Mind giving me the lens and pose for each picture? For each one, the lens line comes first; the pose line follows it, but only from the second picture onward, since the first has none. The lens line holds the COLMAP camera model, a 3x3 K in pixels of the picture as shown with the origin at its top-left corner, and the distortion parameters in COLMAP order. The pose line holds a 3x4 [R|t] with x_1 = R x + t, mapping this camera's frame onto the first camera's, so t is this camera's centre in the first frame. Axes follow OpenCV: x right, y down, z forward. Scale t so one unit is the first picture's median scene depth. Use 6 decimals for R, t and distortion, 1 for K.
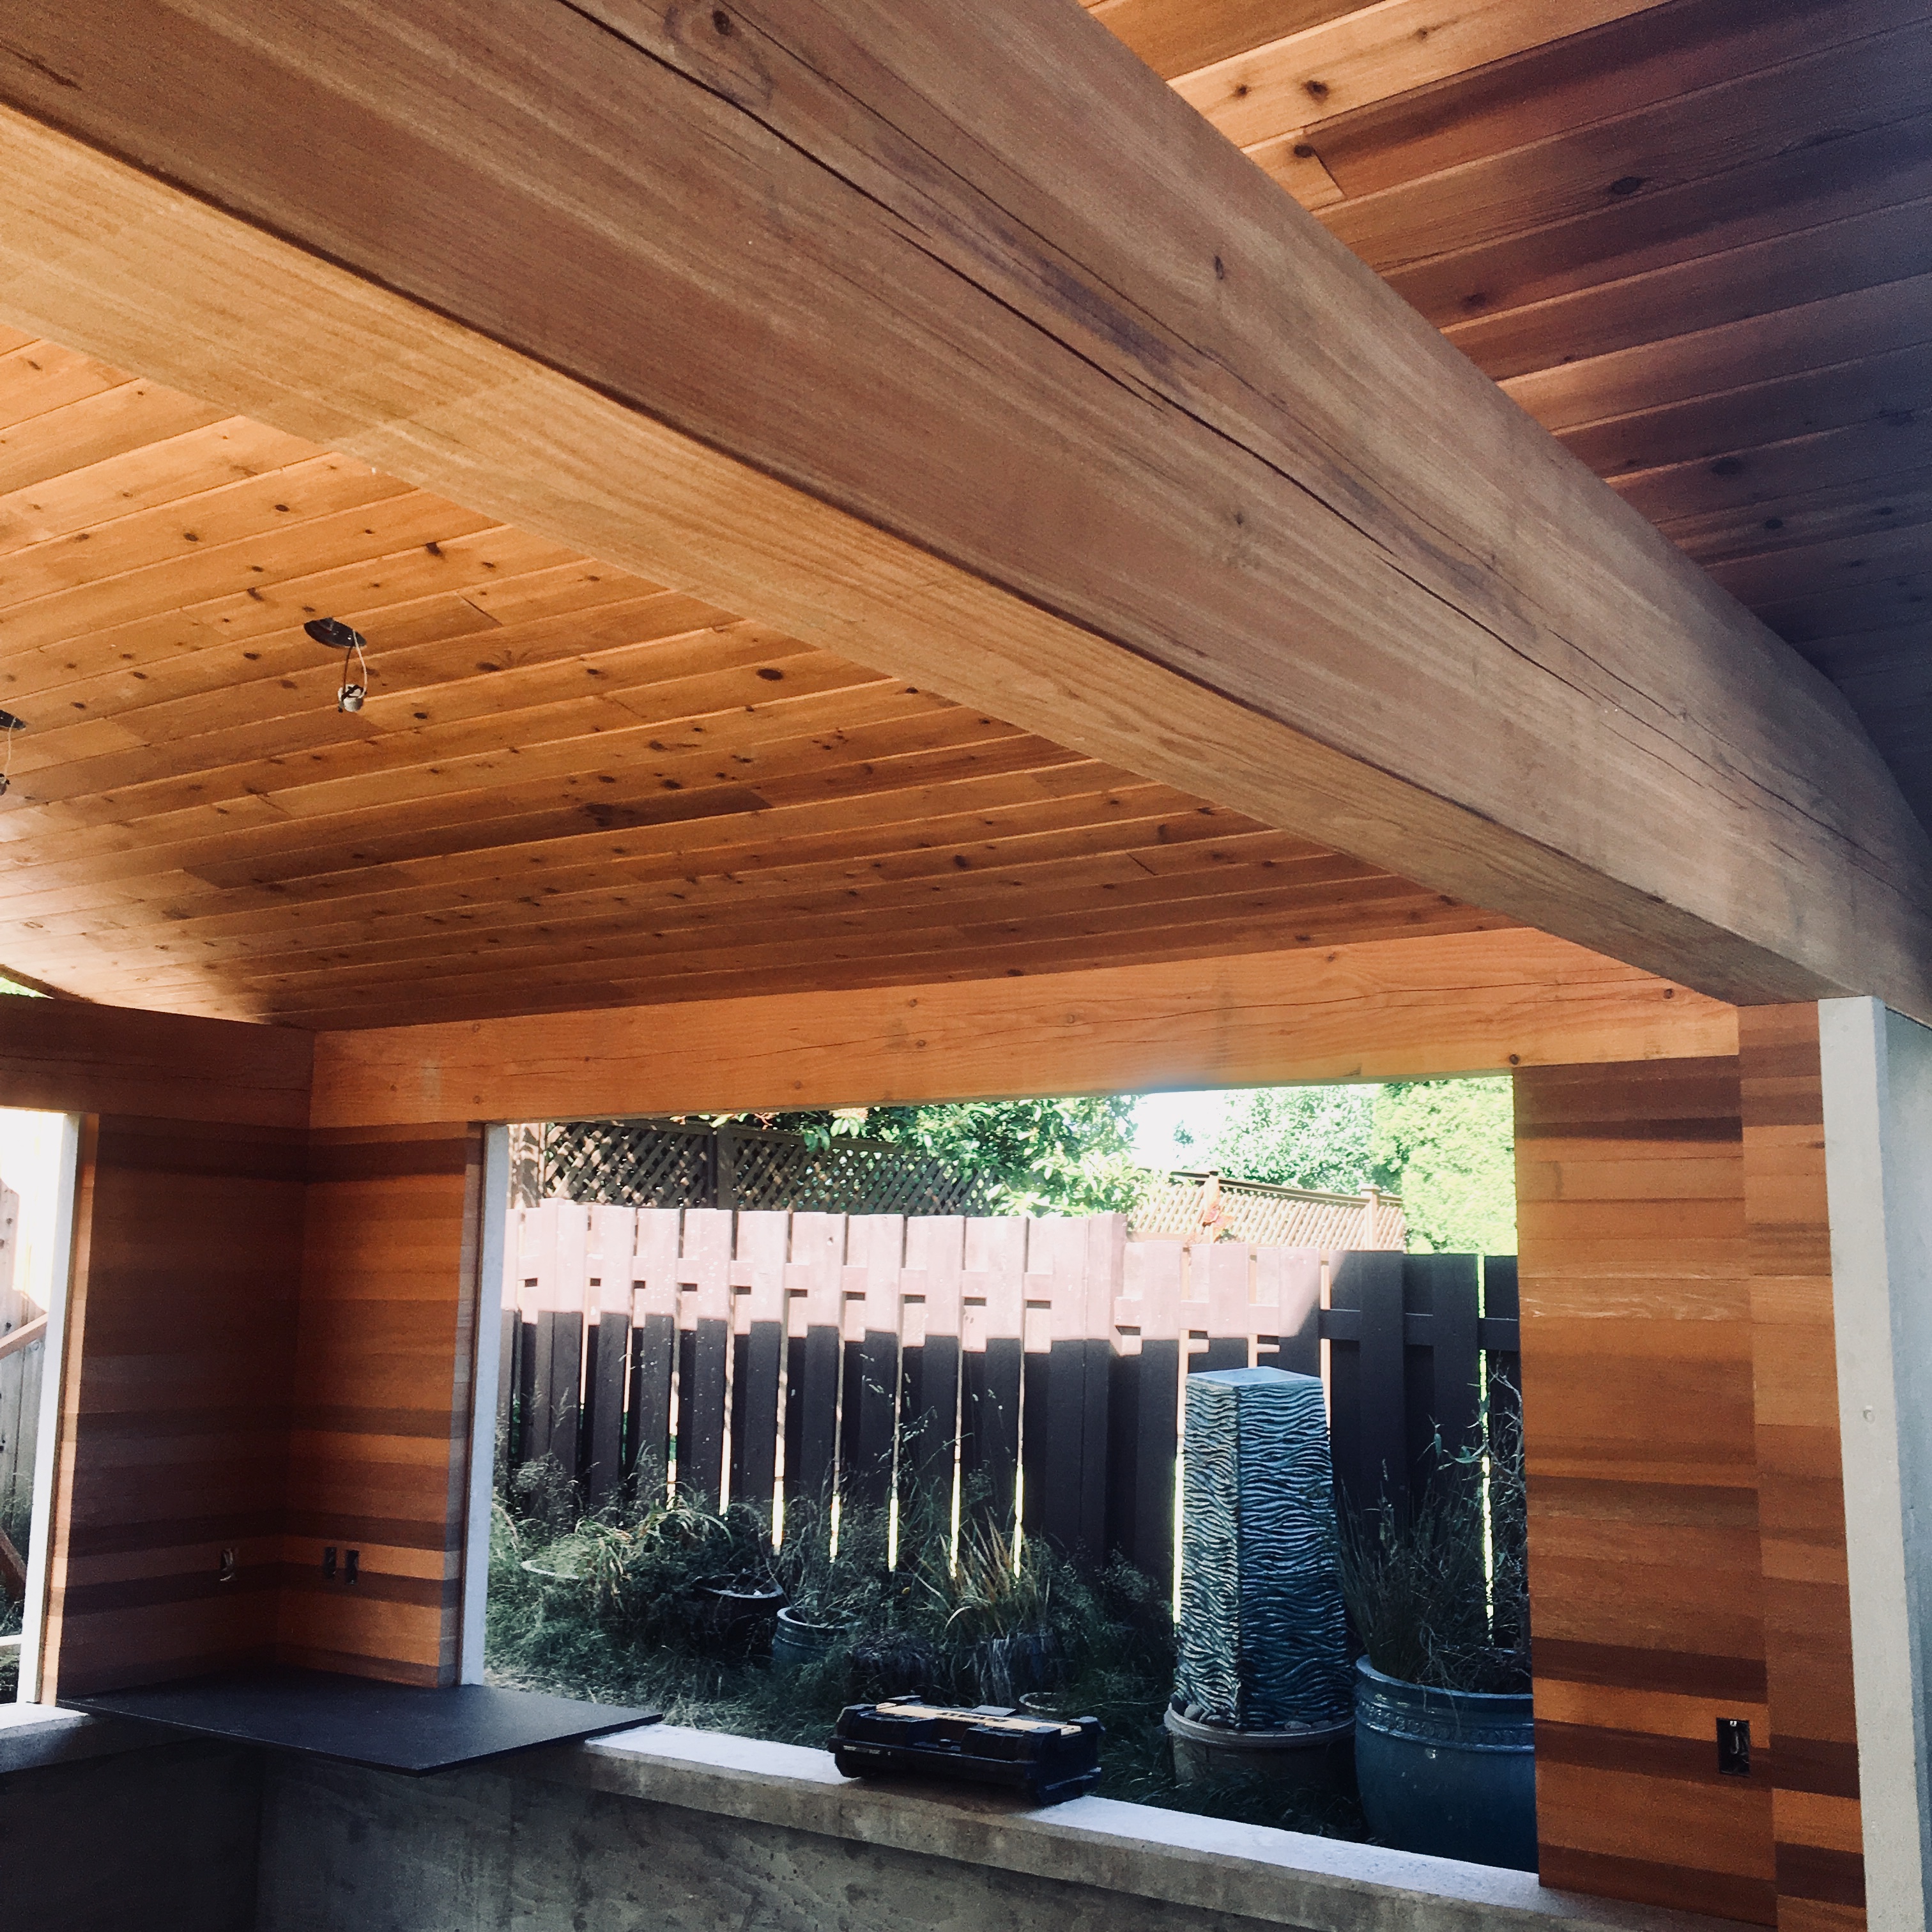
lens RADIAL K [[2164.9, 0, 963.7], [0, 2164.9, 966.9], [0, 0, 1]] dist [0.025331, 0.000000]
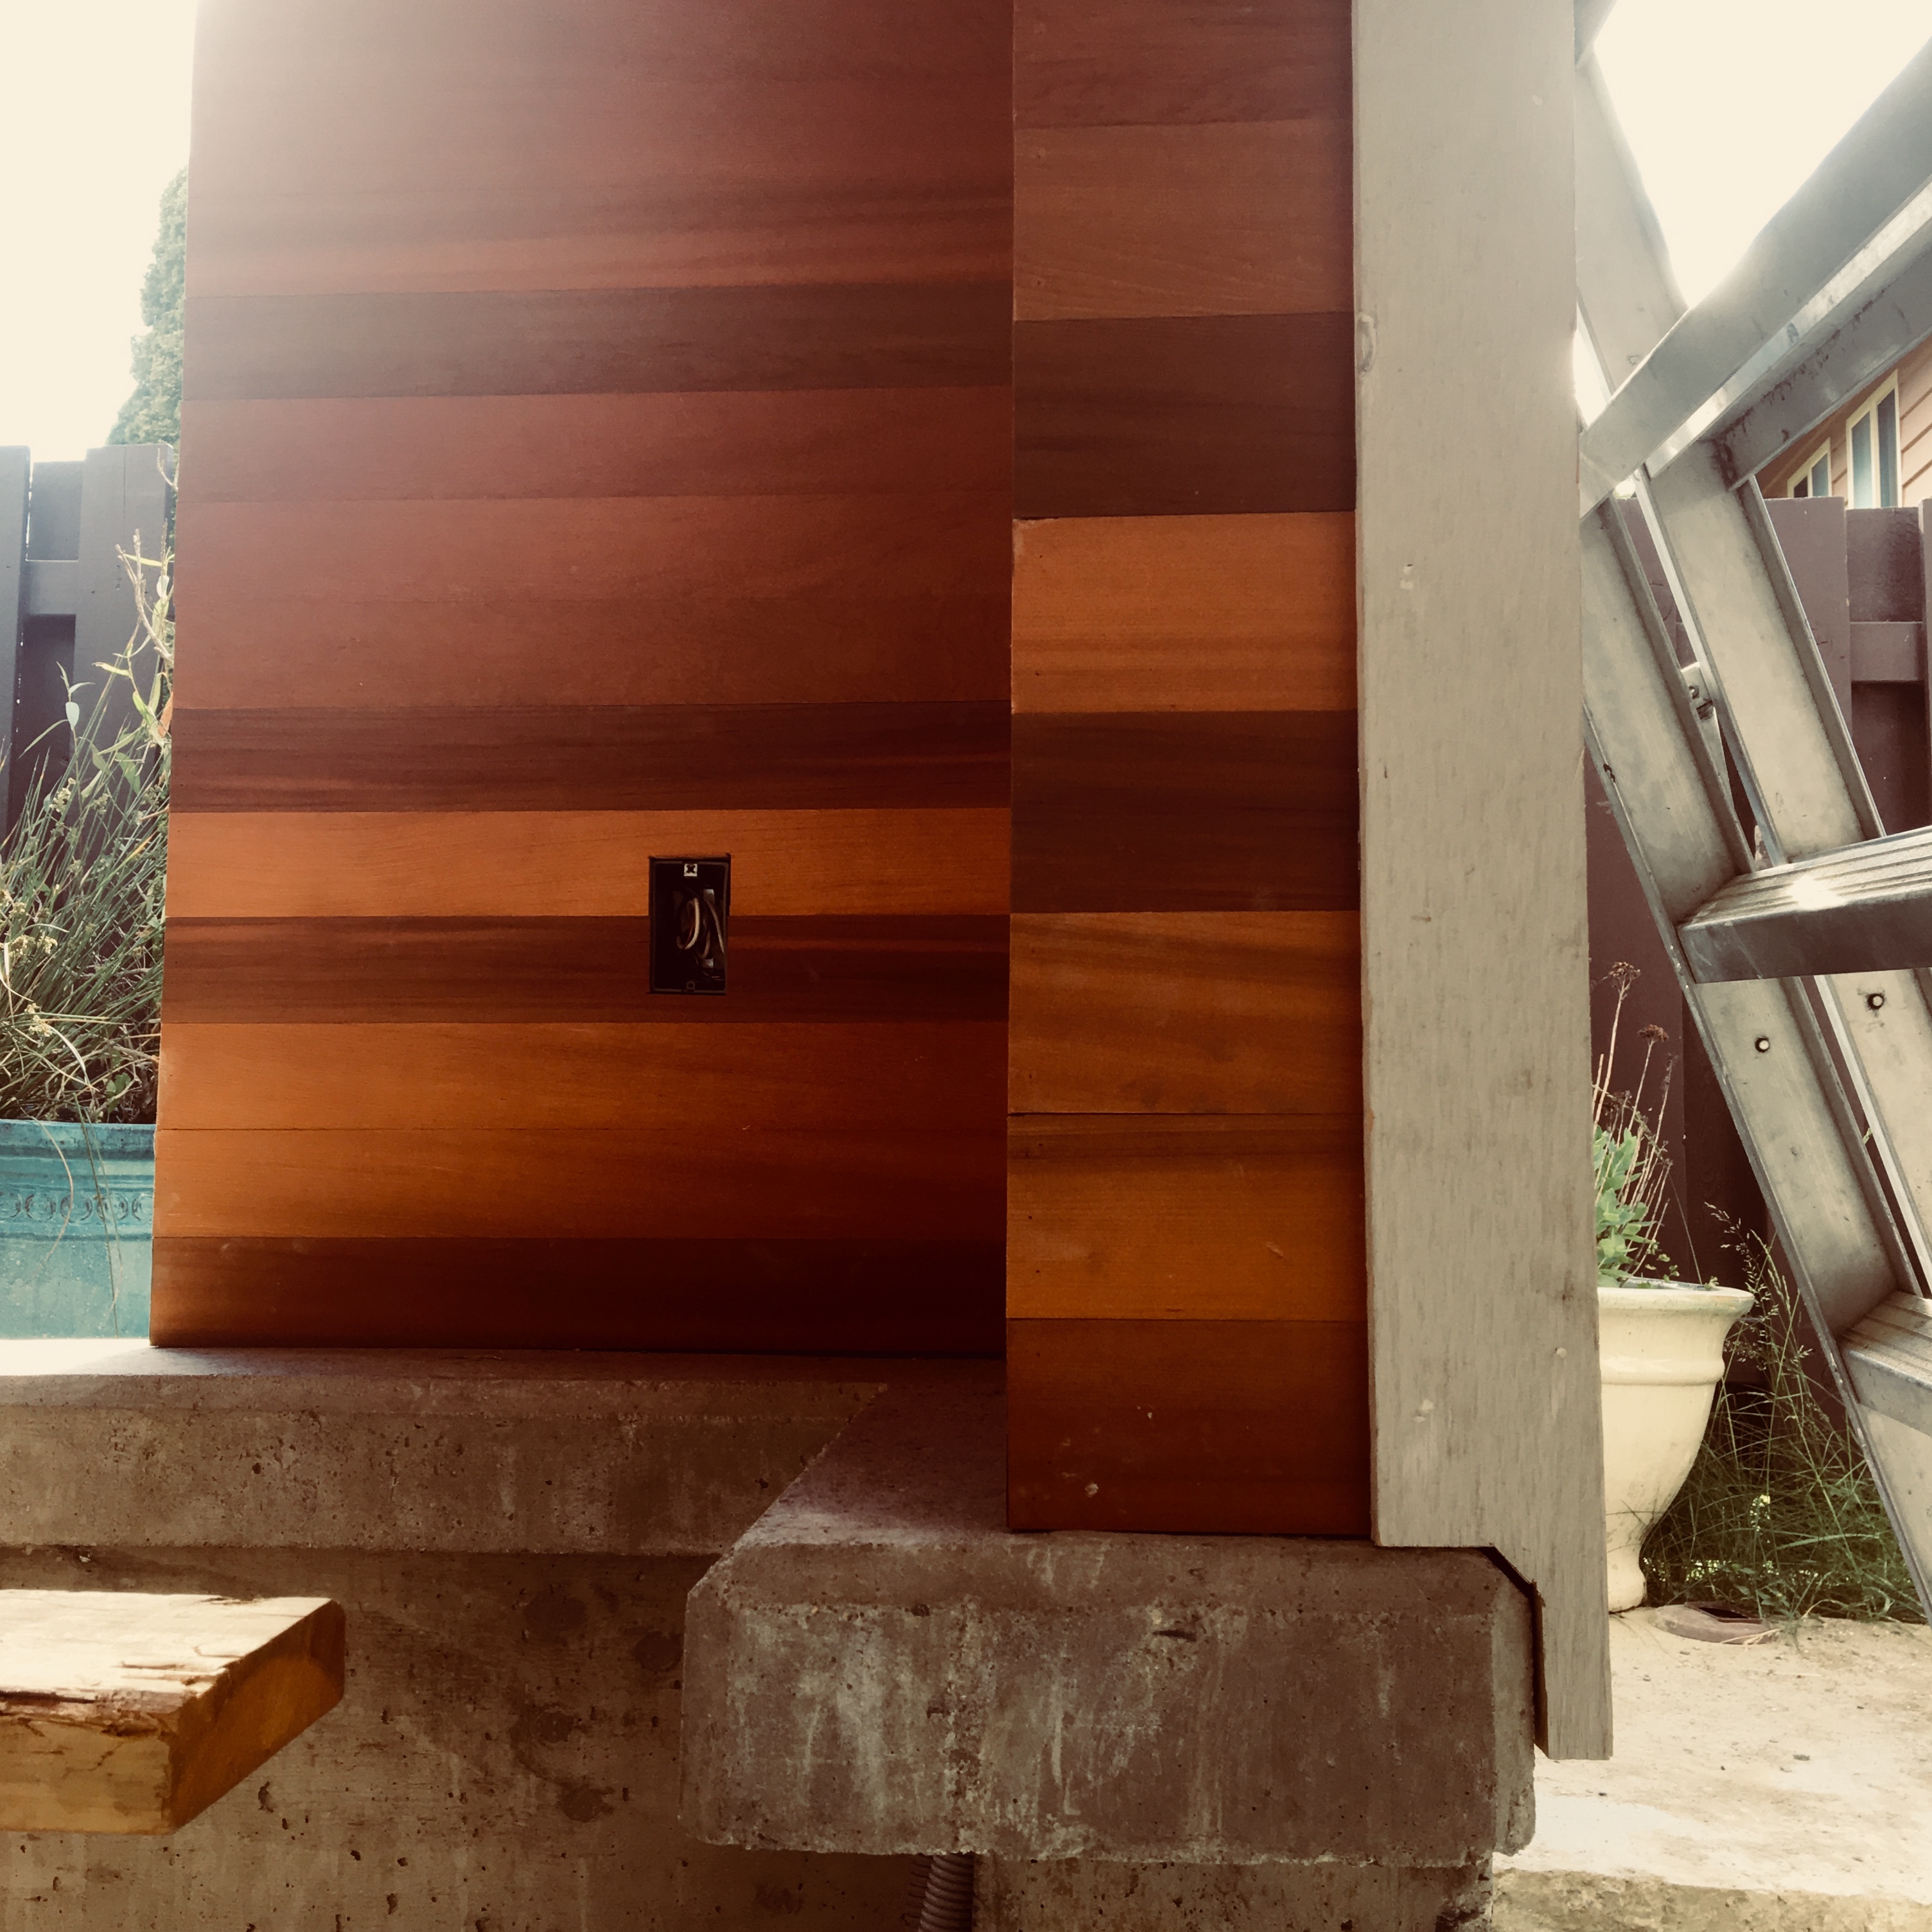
lens RADIAL K [[2164.9, 0, 965.9], [0, 2164.9, 965.6], [0, 0, 1]] dist [0.025331, 0.000000]
pose [[0.849562, 0.023791, 0.526952, 0.189397], [-0.069433, 0.995334, 0.067003, 0.335235], [-0.522900, -0.093511, 0.847249, 0.640027]]
